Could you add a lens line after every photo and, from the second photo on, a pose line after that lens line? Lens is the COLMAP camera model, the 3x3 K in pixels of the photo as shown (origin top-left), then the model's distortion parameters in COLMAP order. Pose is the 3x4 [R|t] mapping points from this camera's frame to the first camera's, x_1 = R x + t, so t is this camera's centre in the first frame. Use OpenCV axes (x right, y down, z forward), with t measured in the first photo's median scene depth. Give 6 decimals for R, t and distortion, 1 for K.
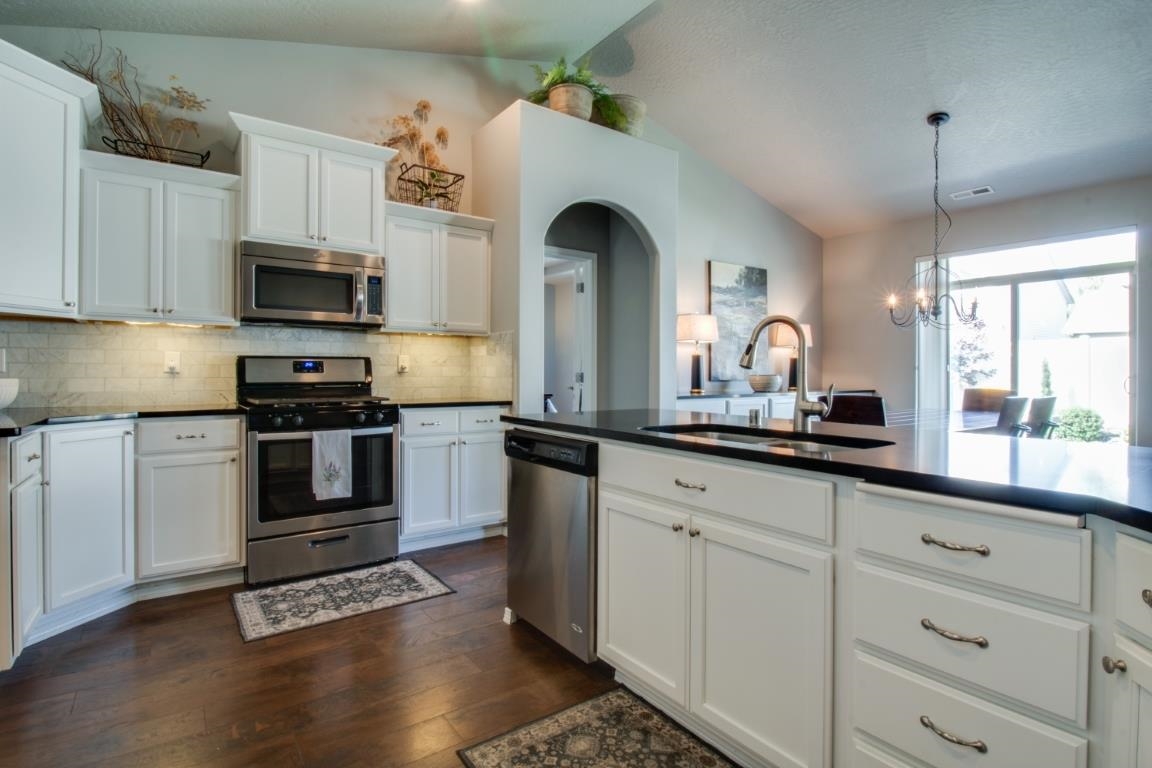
lens RADIAL K [[599.8, 0, 568.3], [0, 599.8, 378.7], [0, 0, 1]] dist [0.012325, -0.008510]
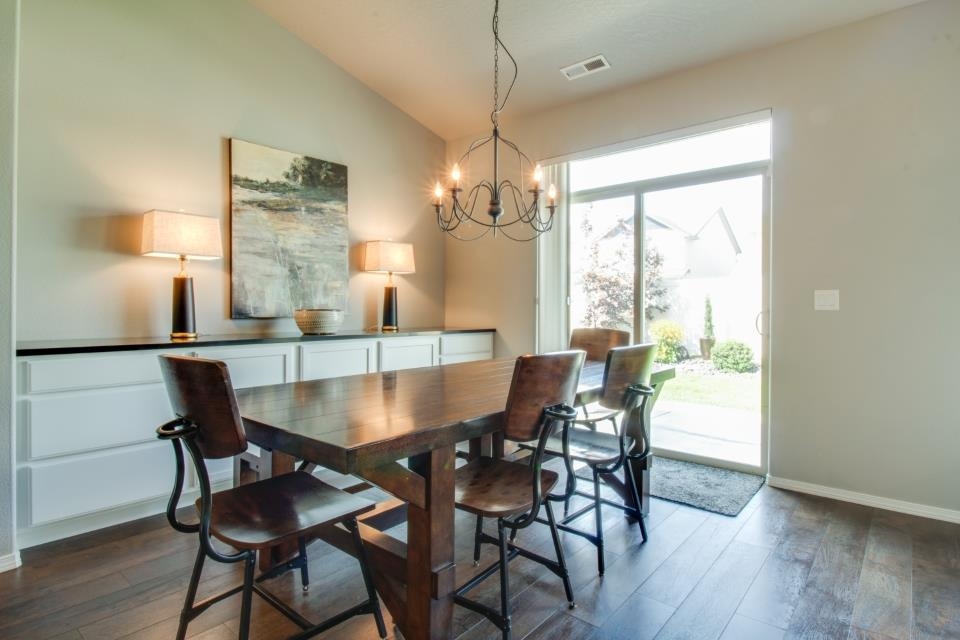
lens RADIAL K [[499.8, 0, 484.7], [0, 499.8, 313.2], [0, 0, 1]] dist [0.012325, -0.008510]
pose [[0.976504, -0.000757, 0.215500, 0.262731], [0.000719, 1.000000, 0.000254, -0.001599], [-0.215500, -0.000093, 0.976504, 0.265296]]
